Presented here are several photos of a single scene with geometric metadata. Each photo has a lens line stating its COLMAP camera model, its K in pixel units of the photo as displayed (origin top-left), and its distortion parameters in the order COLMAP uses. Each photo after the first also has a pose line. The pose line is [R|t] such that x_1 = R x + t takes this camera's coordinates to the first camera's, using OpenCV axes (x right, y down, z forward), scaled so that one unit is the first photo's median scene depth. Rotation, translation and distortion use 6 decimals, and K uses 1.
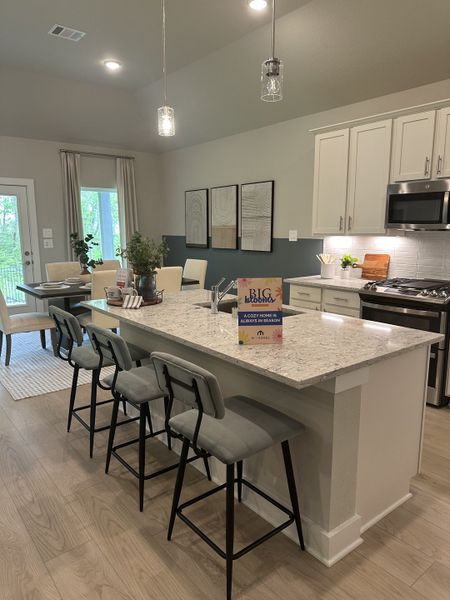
lens RADIAL K [[427.0, 0, 224.3], [0, 427.0, 308.8], [0, 0, 1]] dist [0.070083, -0.119562]
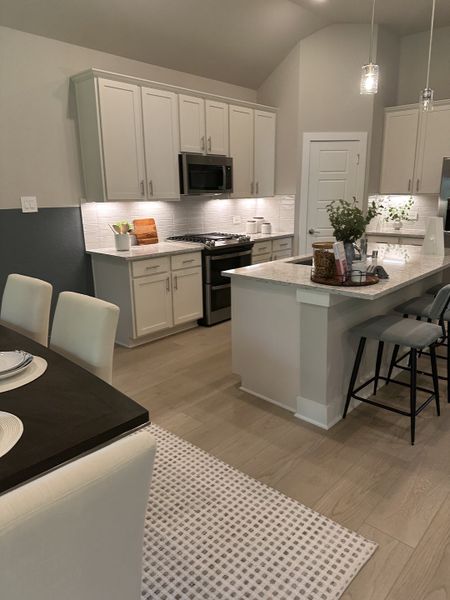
lens RADIAL K [[427.1, 0, 225.0], [0, 427.1, 300.0], [0, 0, 1]] dist [0.084729, -0.124420]
pose [[-0.147115, -0.241778, 0.959114, -0.721790], [0.191179, 0.944430, 0.267401, -0.181989], [-0.970468, 0.222701, -0.092717, 0.951757]]
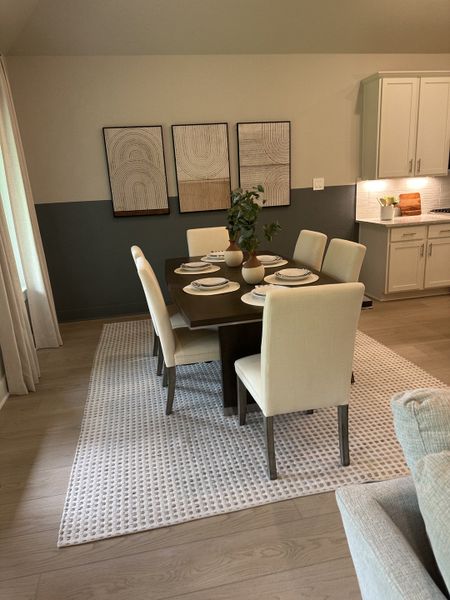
lens RADIAL K [[427.0, 0, 224.3], [0, 427.0, 308.8], [0, 0, 1]] dist [0.070083, -0.119562]
pose [[0.451424, -0.279783, 0.847312, -0.977699], [0.217141, 0.955471, 0.199810, -0.171342], [-0.865486, 0.093787, 0.492075, 0.889905]]
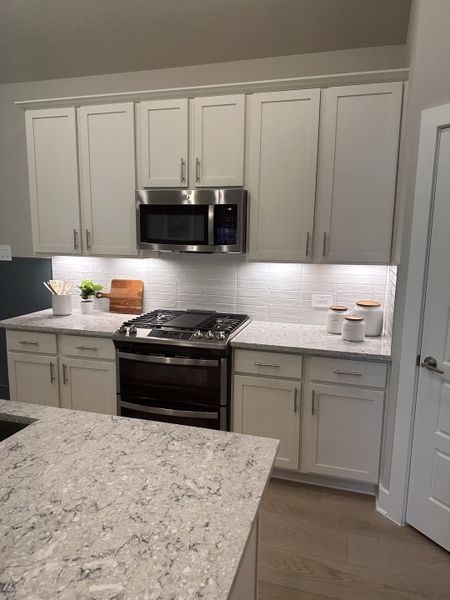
lens RADIAL K [[427.0, 0, 224.3], [0, 427.0, 308.8], [0, 0, 1]] dist [0.070083, -0.119562]
pose [[0.820277, -0.081023, 0.566199, 0.058157], [0.087573, 0.996035, 0.015663, -0.071998], [-0.565223, 0.036736, 0.824120, 0.268351]]
